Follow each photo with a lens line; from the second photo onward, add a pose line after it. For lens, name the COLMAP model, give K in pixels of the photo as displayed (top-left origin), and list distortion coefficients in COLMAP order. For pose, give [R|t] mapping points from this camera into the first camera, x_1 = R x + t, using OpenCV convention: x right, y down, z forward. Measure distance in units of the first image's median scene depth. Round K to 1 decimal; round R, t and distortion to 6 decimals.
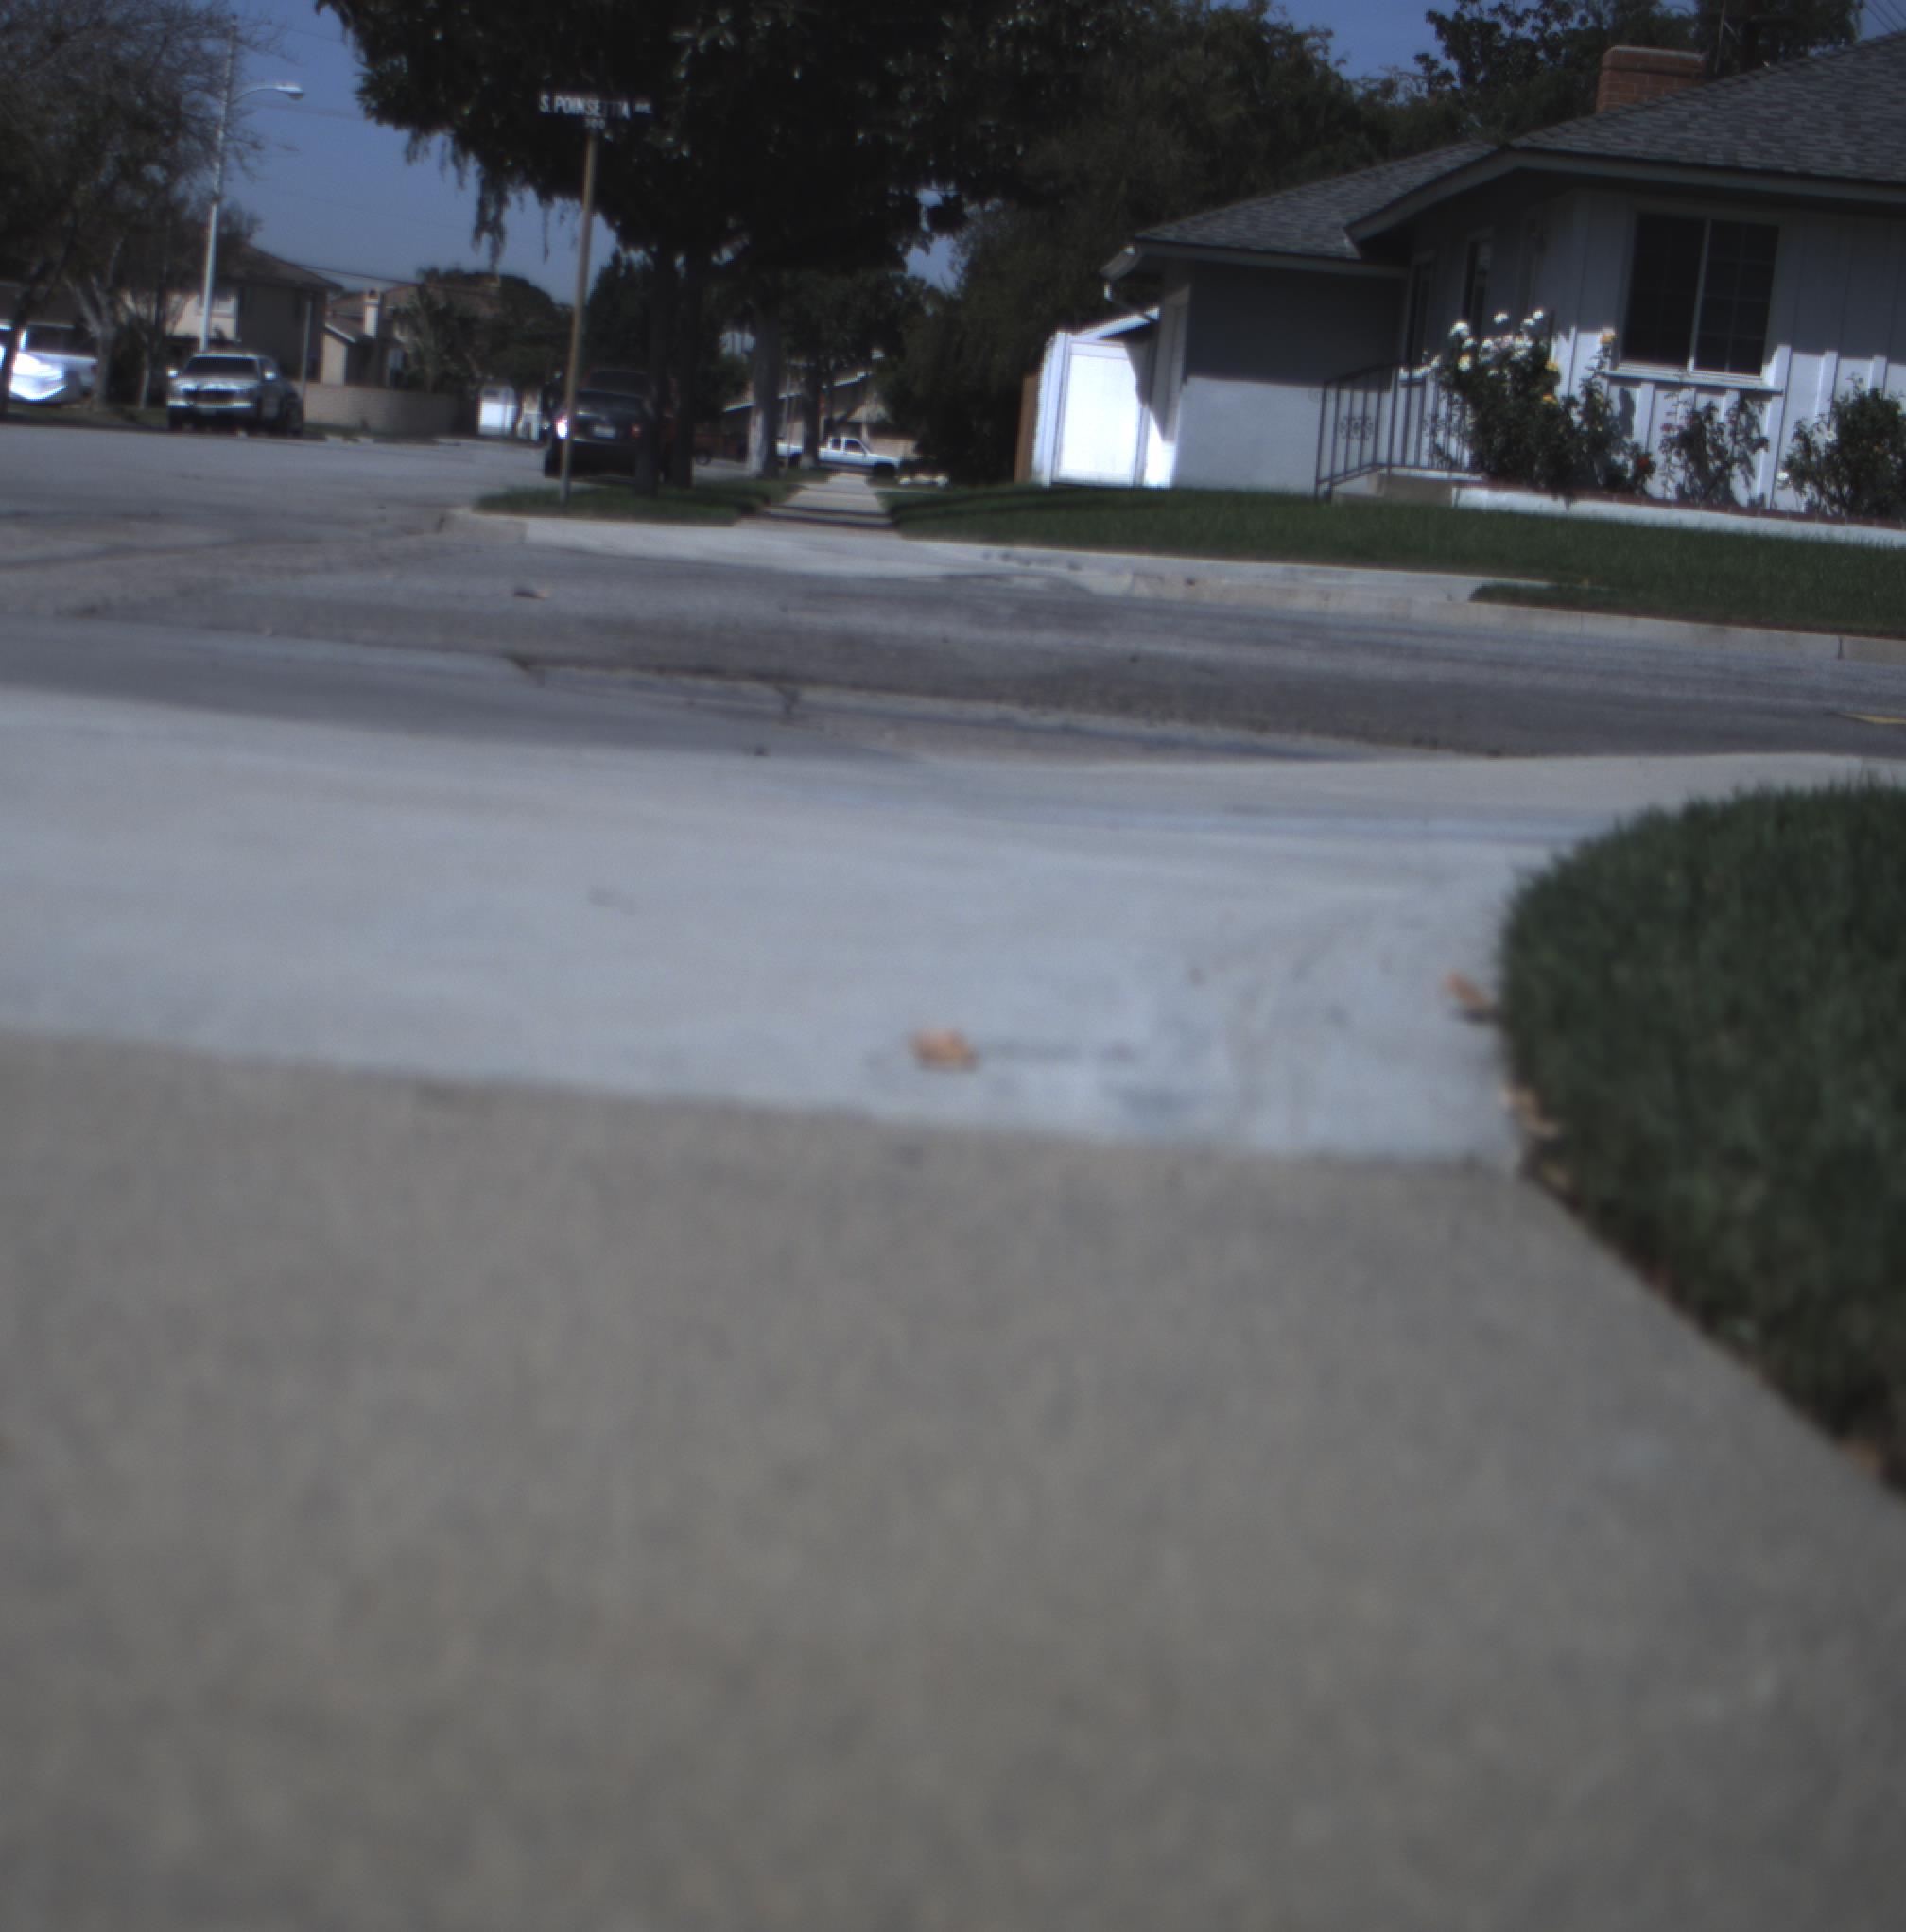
lens RADIAL K [[4336.3, 0, 734.3], [0, 4336.3, 961.9], [0, 0, 1]] dist [-0.178016, 0.897142]
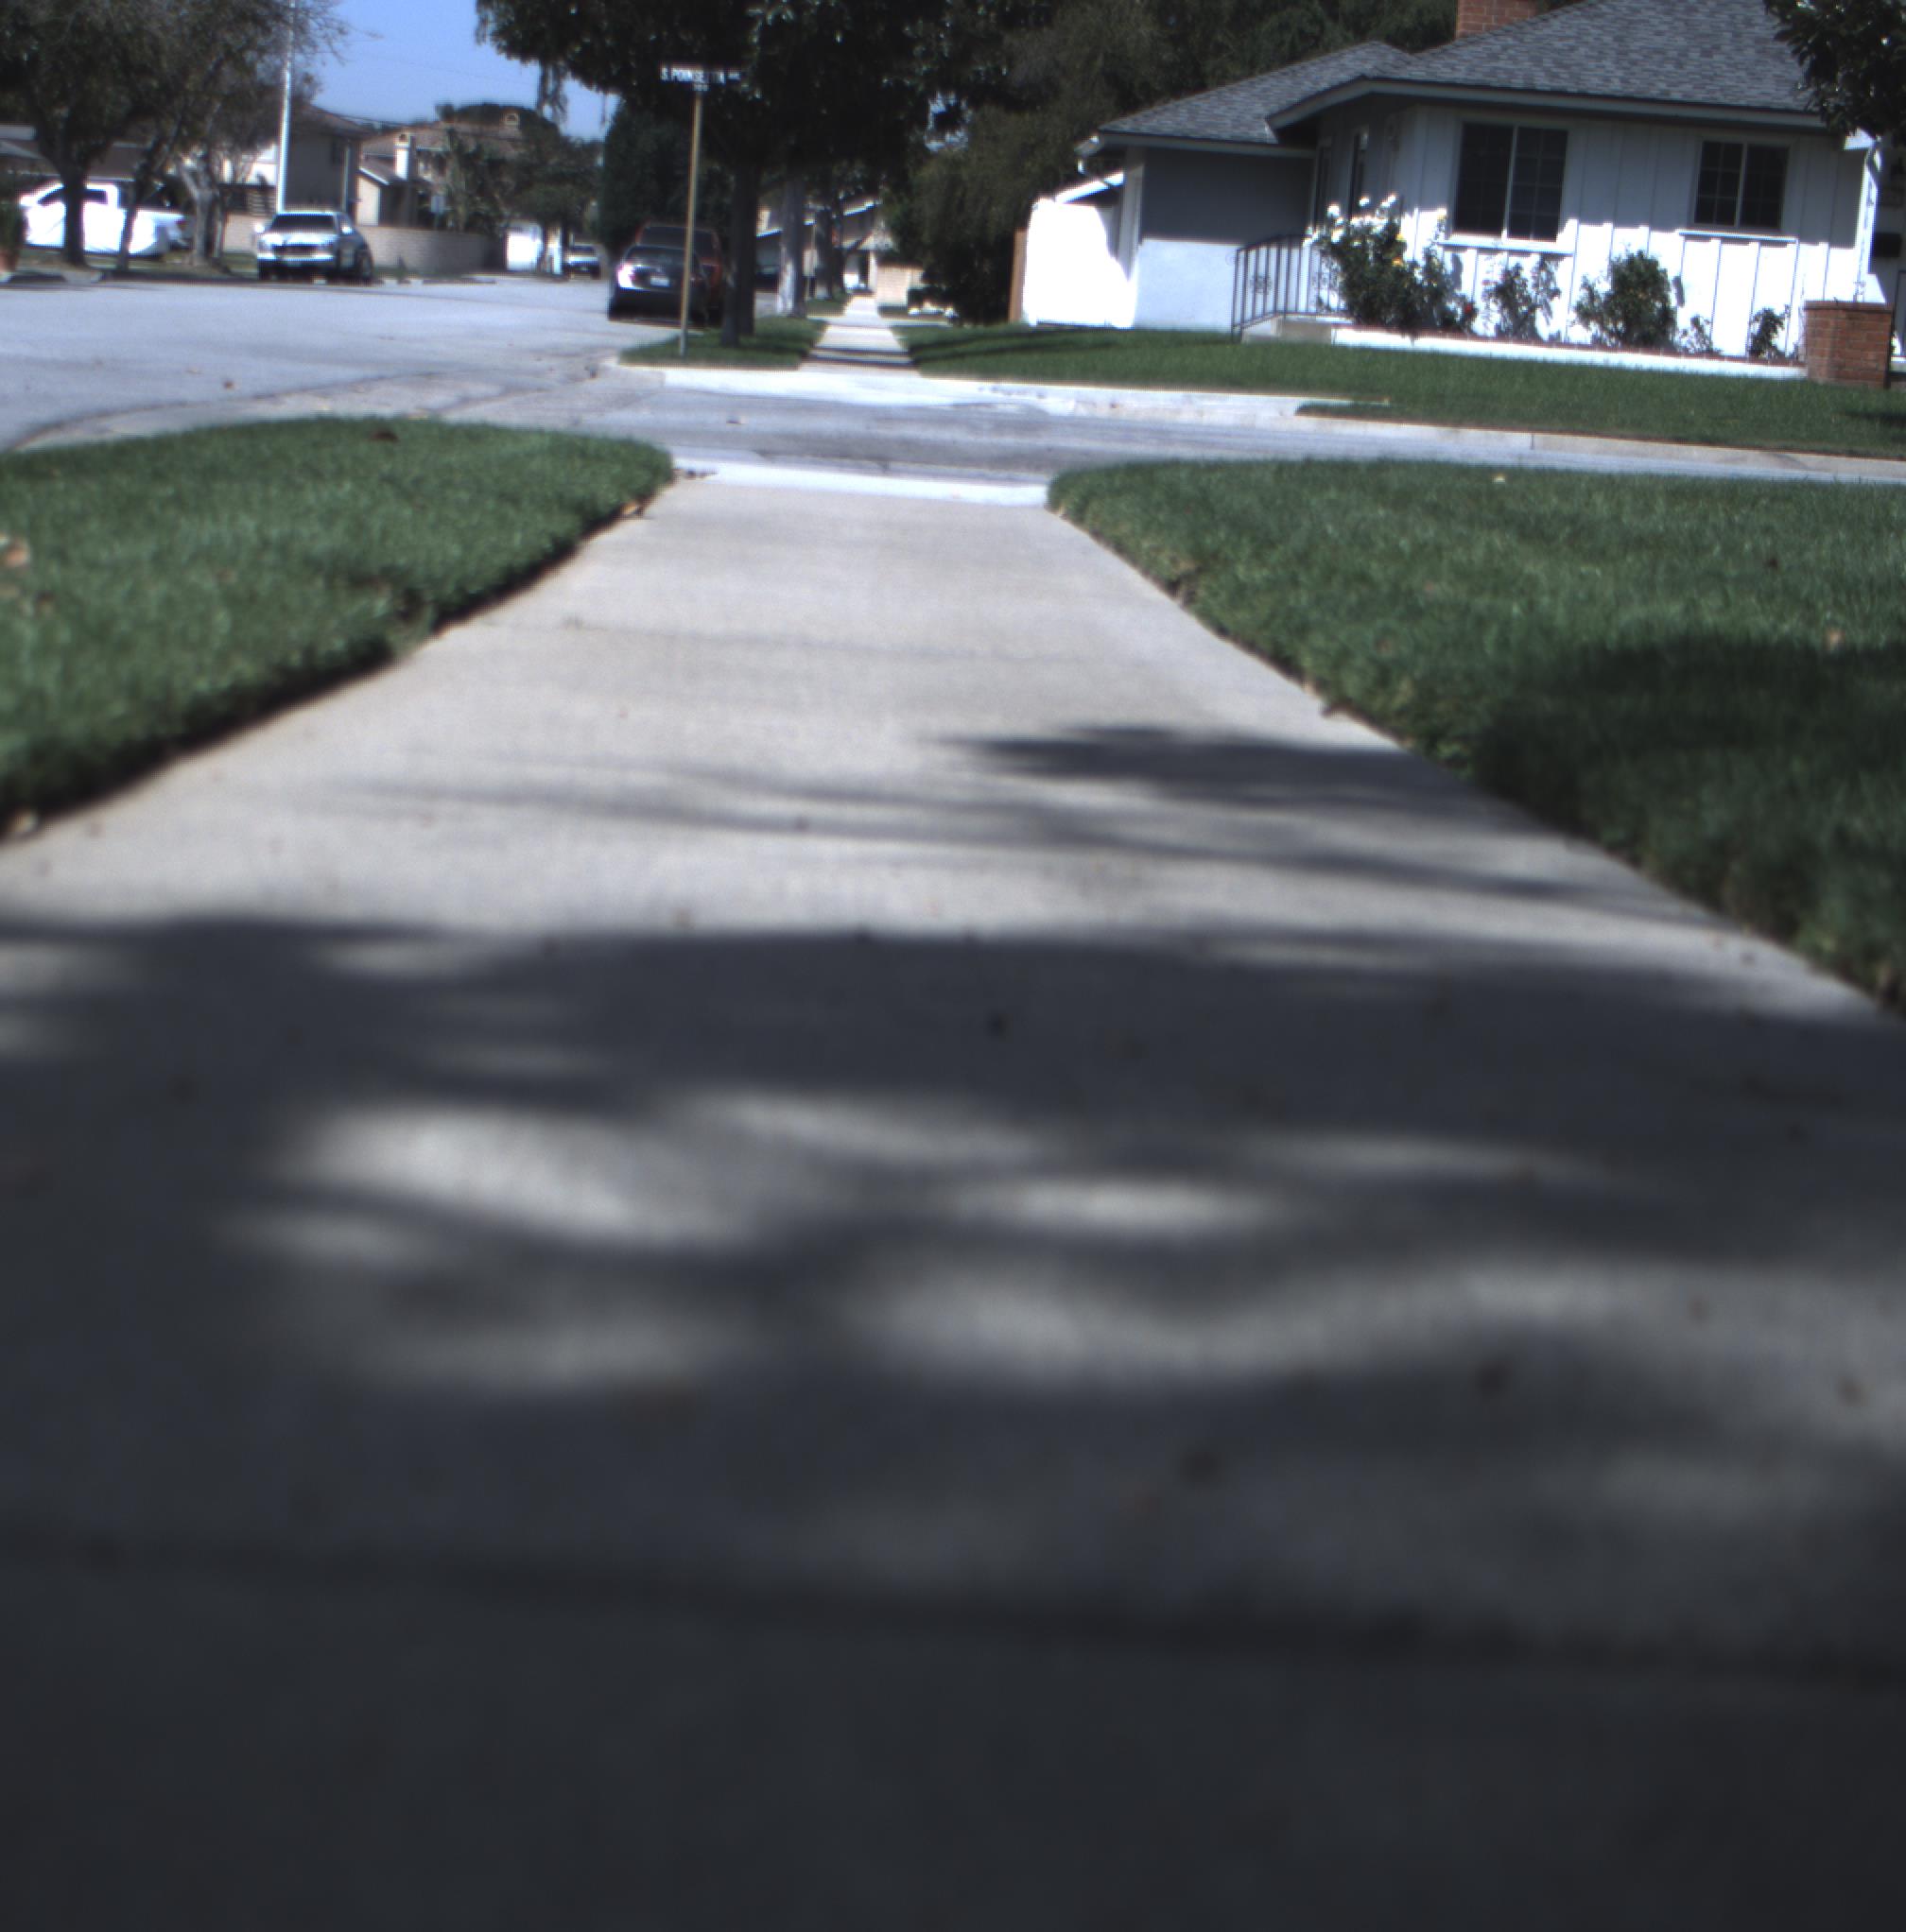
lens RADIAL K [[4336.3, 0, 734.3], [0, 4336.3, 961.9], [0, 0, 1]] dist [-0.178016, 0.897142]
pose [[0.999832, -0.017937, -0.003713, -0.016820], [0.018073, 0.999013, 0.040571, 0.028149], [0.002982, -0.040632, 0.999170, -0.340208]]
